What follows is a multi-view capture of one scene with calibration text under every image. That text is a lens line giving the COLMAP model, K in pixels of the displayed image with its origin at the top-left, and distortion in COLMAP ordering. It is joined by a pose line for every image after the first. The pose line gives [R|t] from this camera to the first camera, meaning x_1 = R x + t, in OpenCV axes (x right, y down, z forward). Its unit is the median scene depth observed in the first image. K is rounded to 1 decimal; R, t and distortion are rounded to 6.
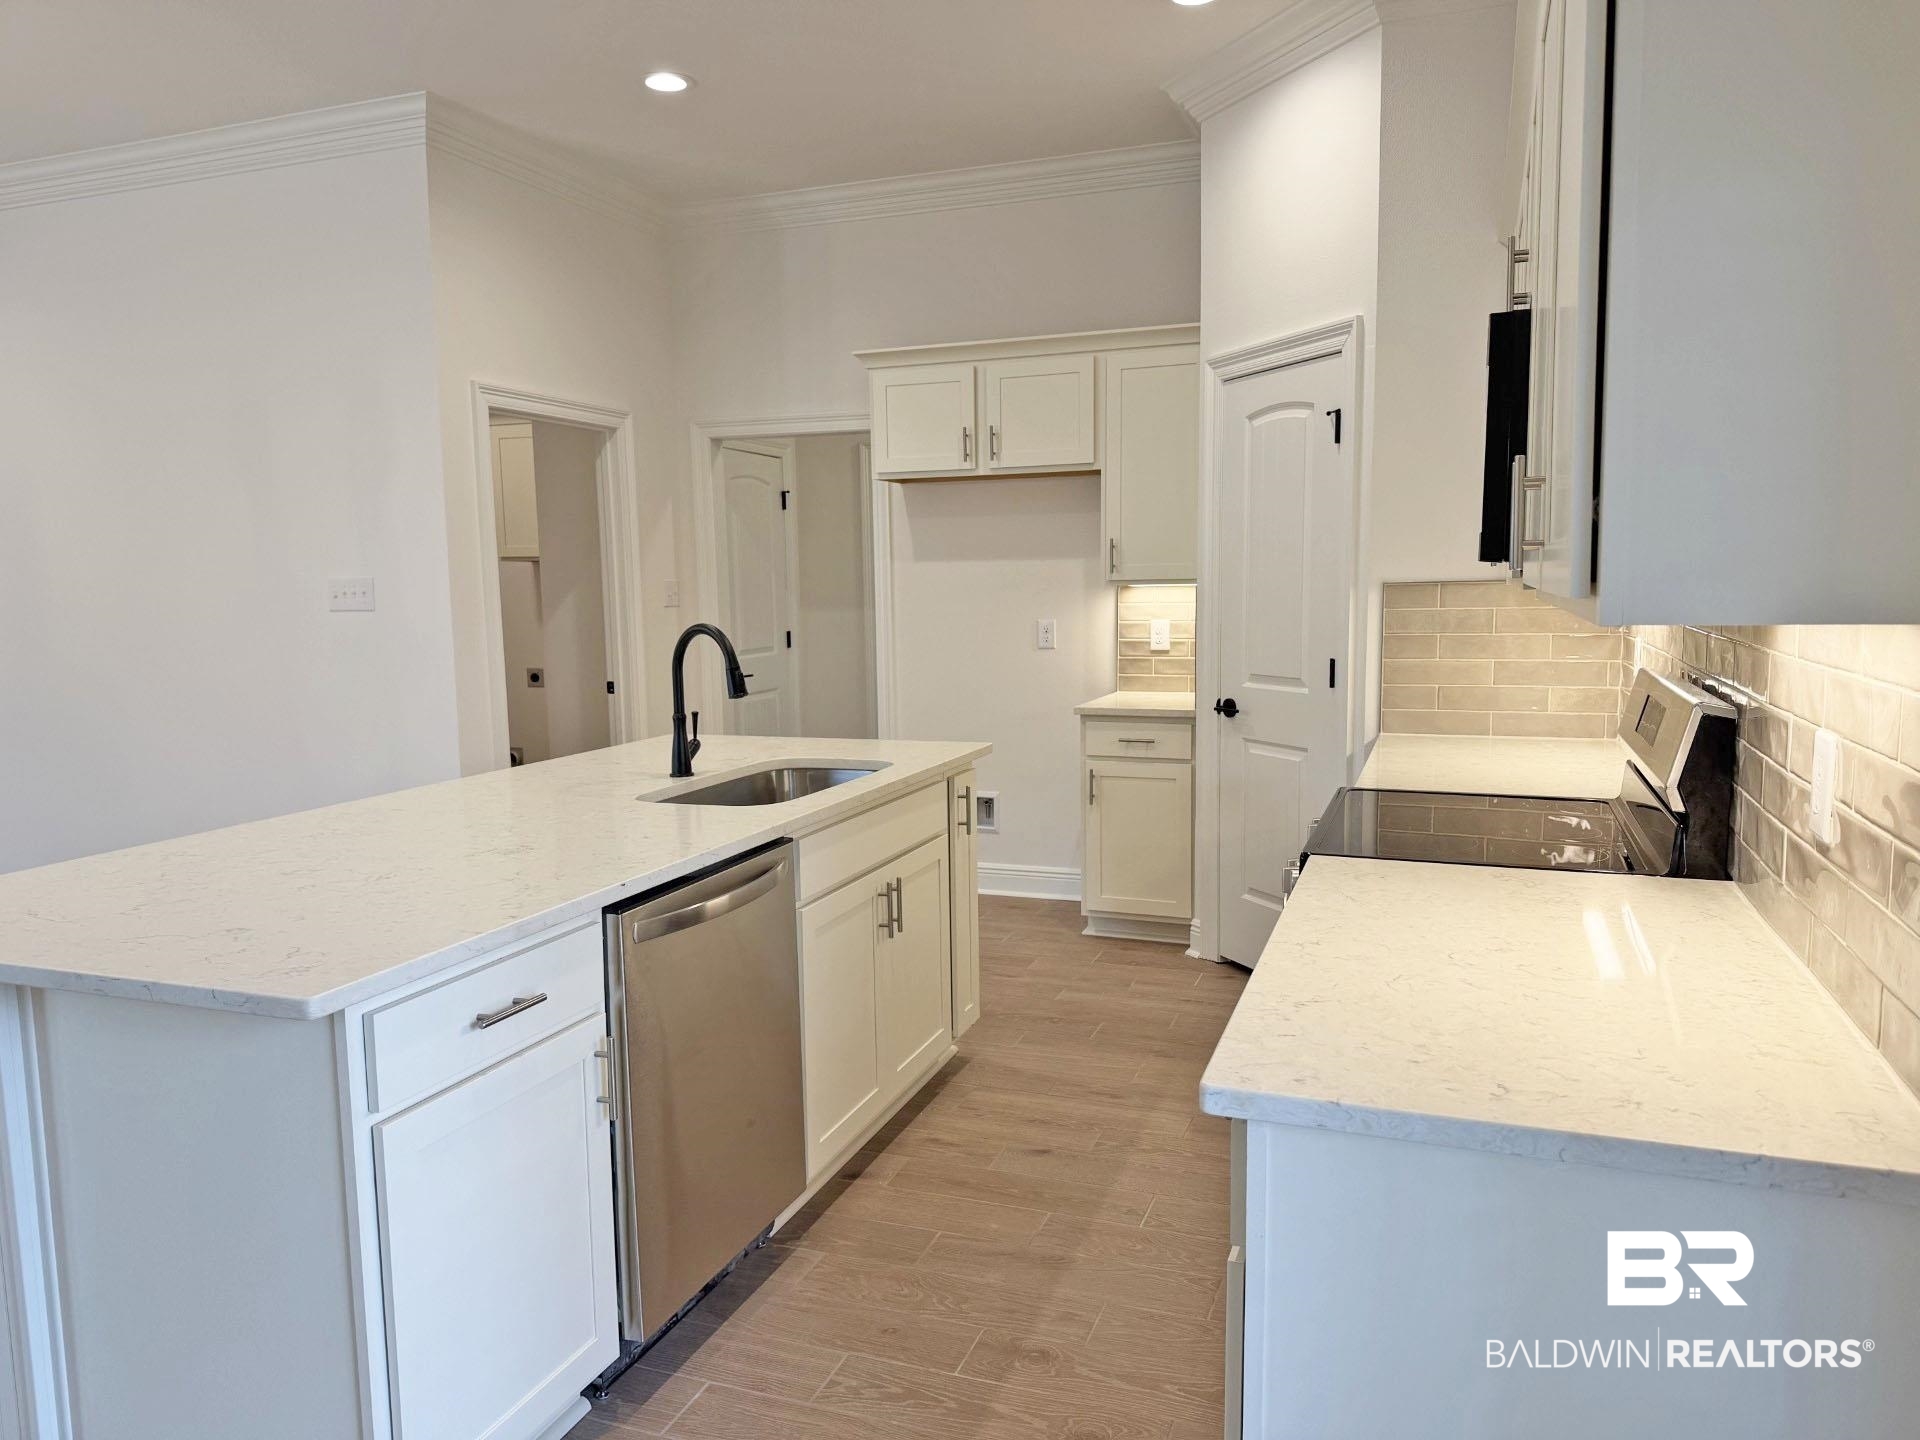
lens RADIAL K [[1307.3, 0, 904.4], [0, 1307.3, 726.4], [0, 0, 1]] dist [0.033657, -0.018421]
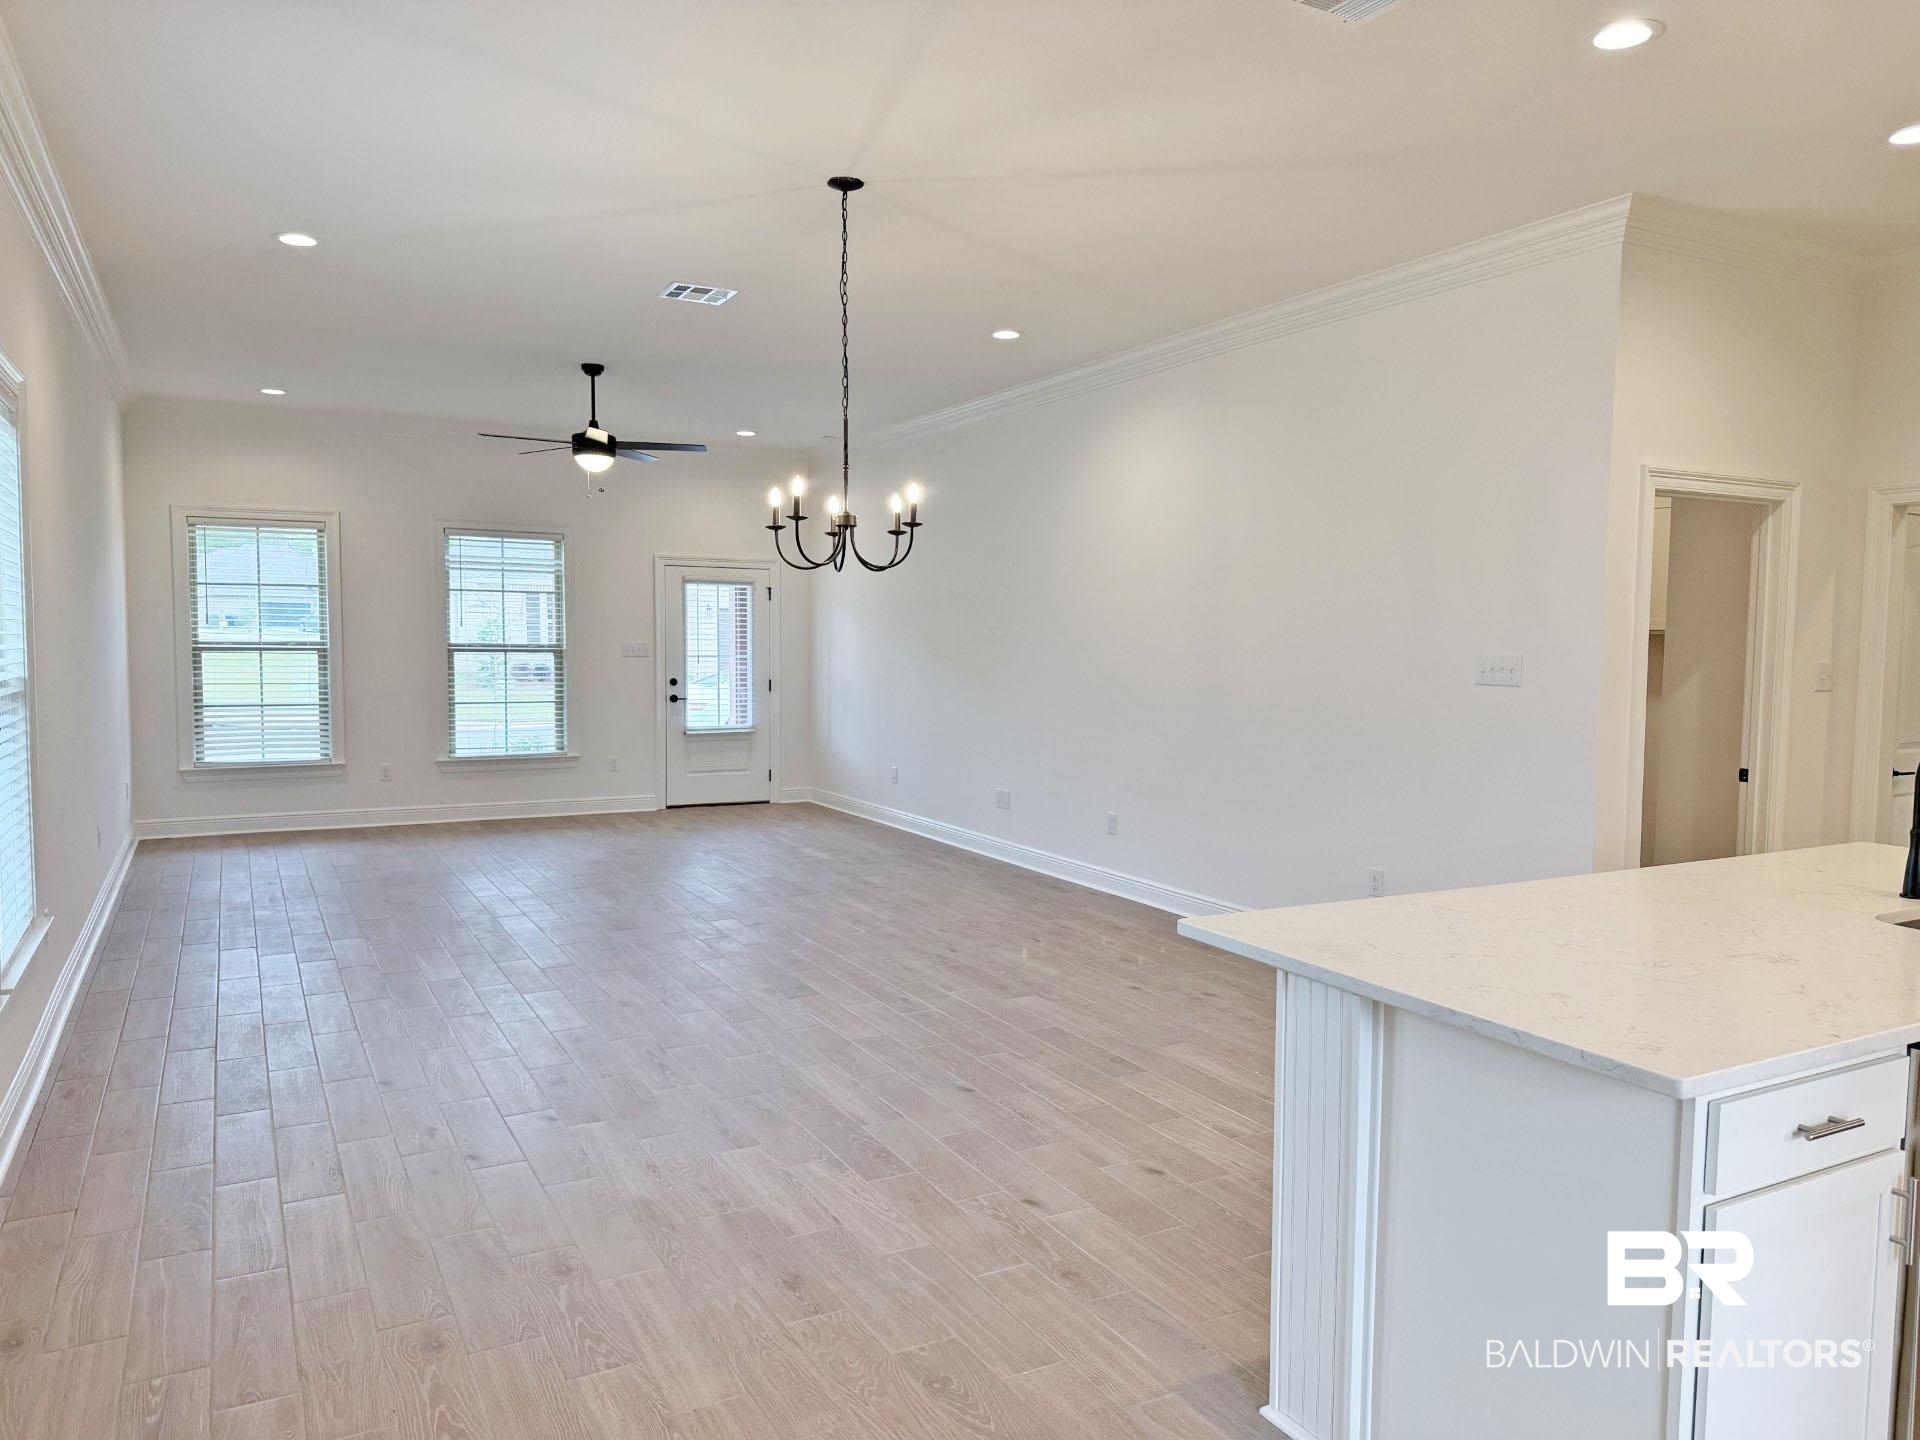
lens RADIAL K [[1307.3, 0, 958.2], [0, 1307.3, 723.7], [0, 0, 1]] dist [0.033657, -0.018421]
pose [[0.782404, 0.074566, -0.618291, -0.133491], [-0.095635, 0.995416, -0.000972, -0.018653], [0.615385, 0.059891, 0.785948, -0.148082]]
